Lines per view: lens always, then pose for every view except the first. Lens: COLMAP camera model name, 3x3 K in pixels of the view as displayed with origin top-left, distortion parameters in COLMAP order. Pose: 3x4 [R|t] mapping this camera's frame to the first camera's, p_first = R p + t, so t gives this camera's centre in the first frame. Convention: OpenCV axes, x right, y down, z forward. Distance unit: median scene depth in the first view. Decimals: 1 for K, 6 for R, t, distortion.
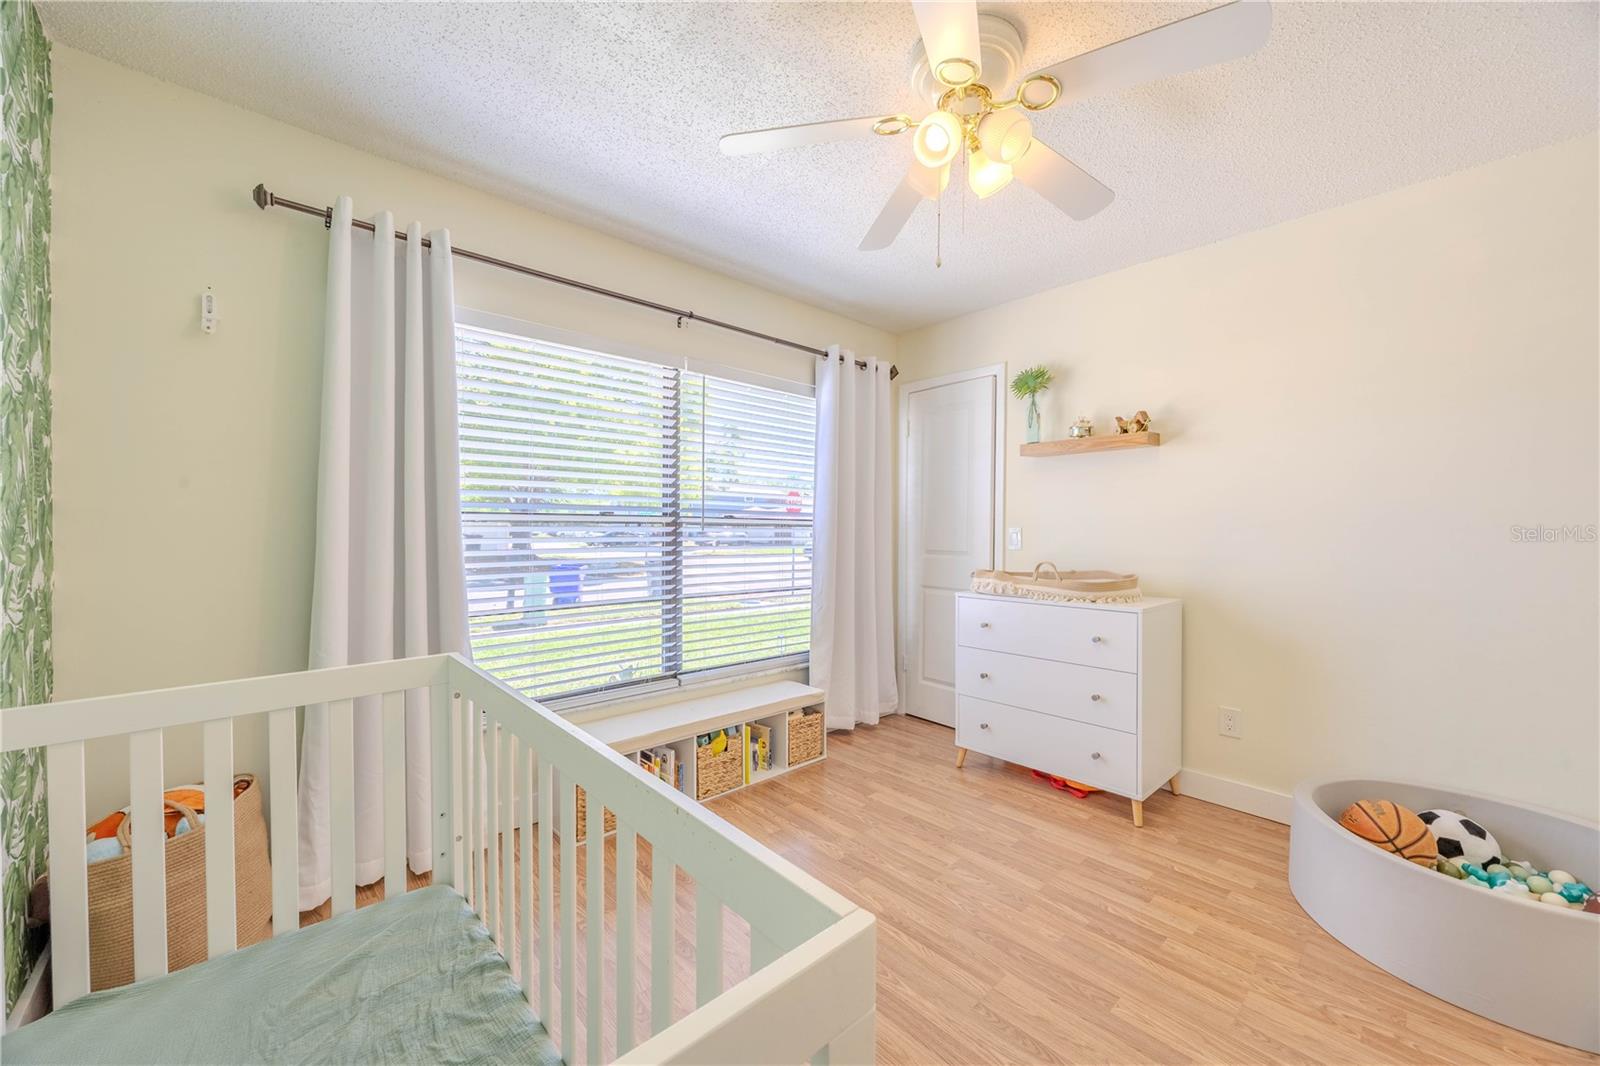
lens RADIAL K [[606.8, 0, 804.9], [0, 606.8, 532.8], [0, 0, 1]] dist [-0.003665, 0.000610]
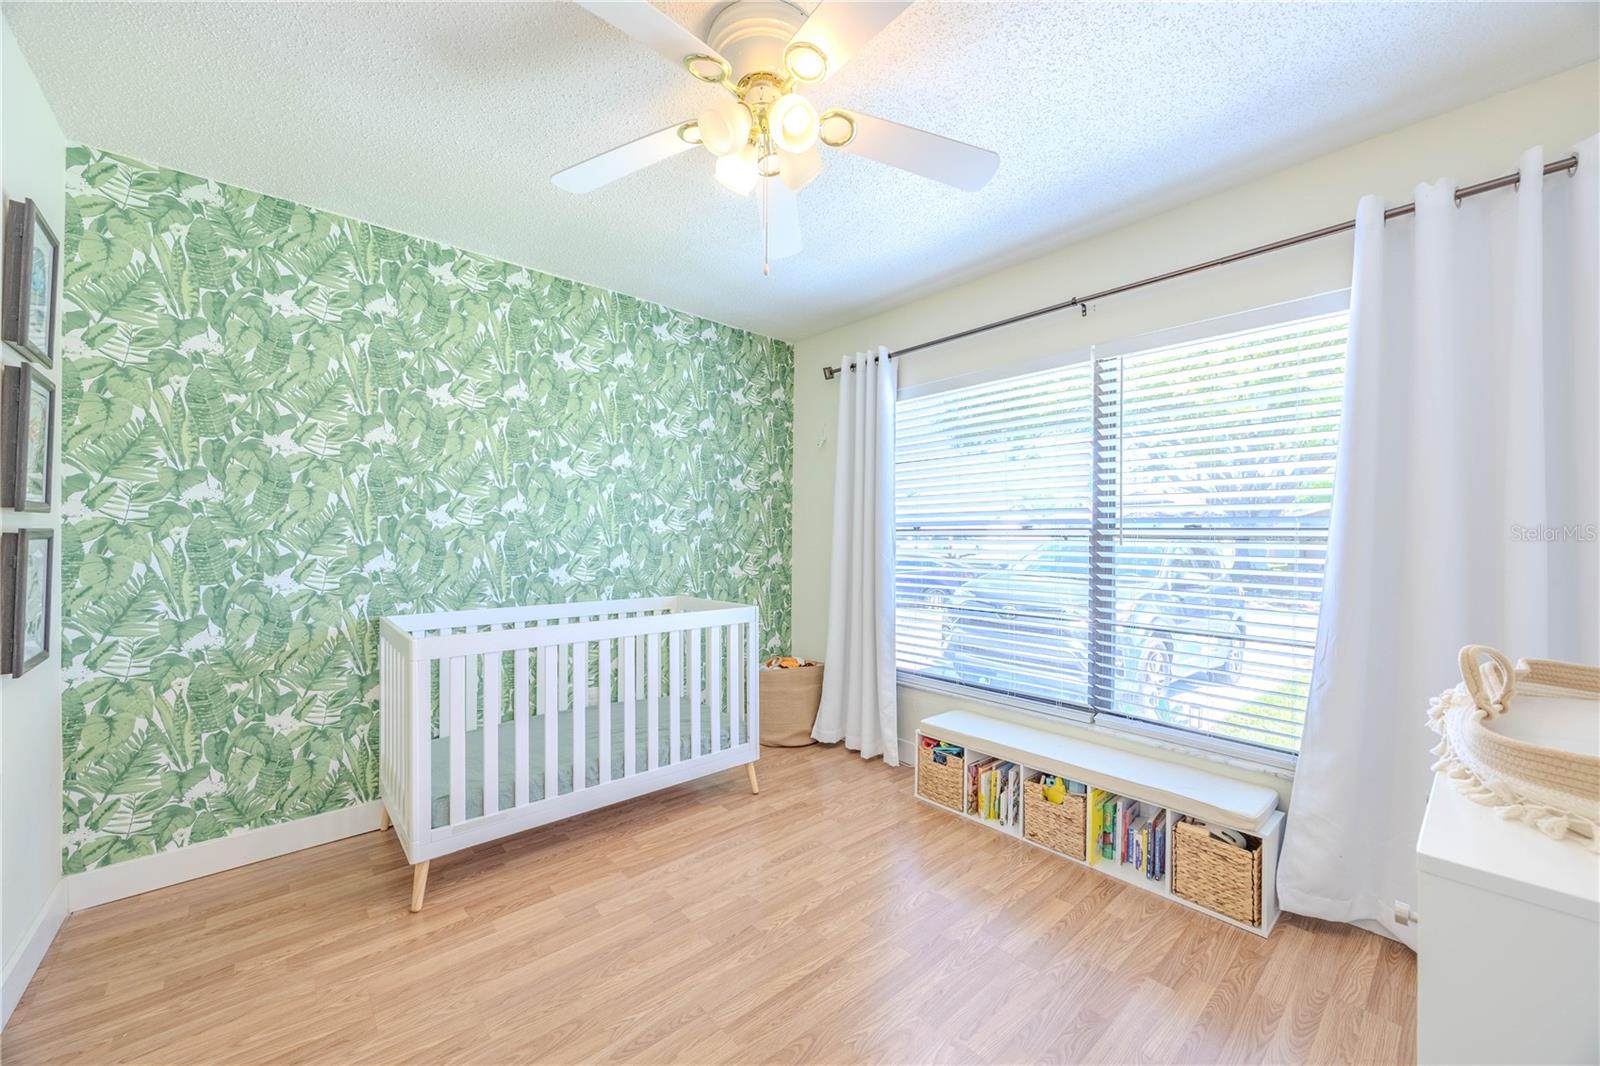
lens RADIAL K [[606.8, 0, 814.3], [0, 606.8, 534.2], [0, 0, 1]] dist [-0.003665, 0.000610]
pose [[-0.005152, -0.016407, -0.999852, 0.692793], [-0.018453, 0.999697, -0.016309, 0.003123], [0.999816, 0.018366, -0.005453, 0.627765]]
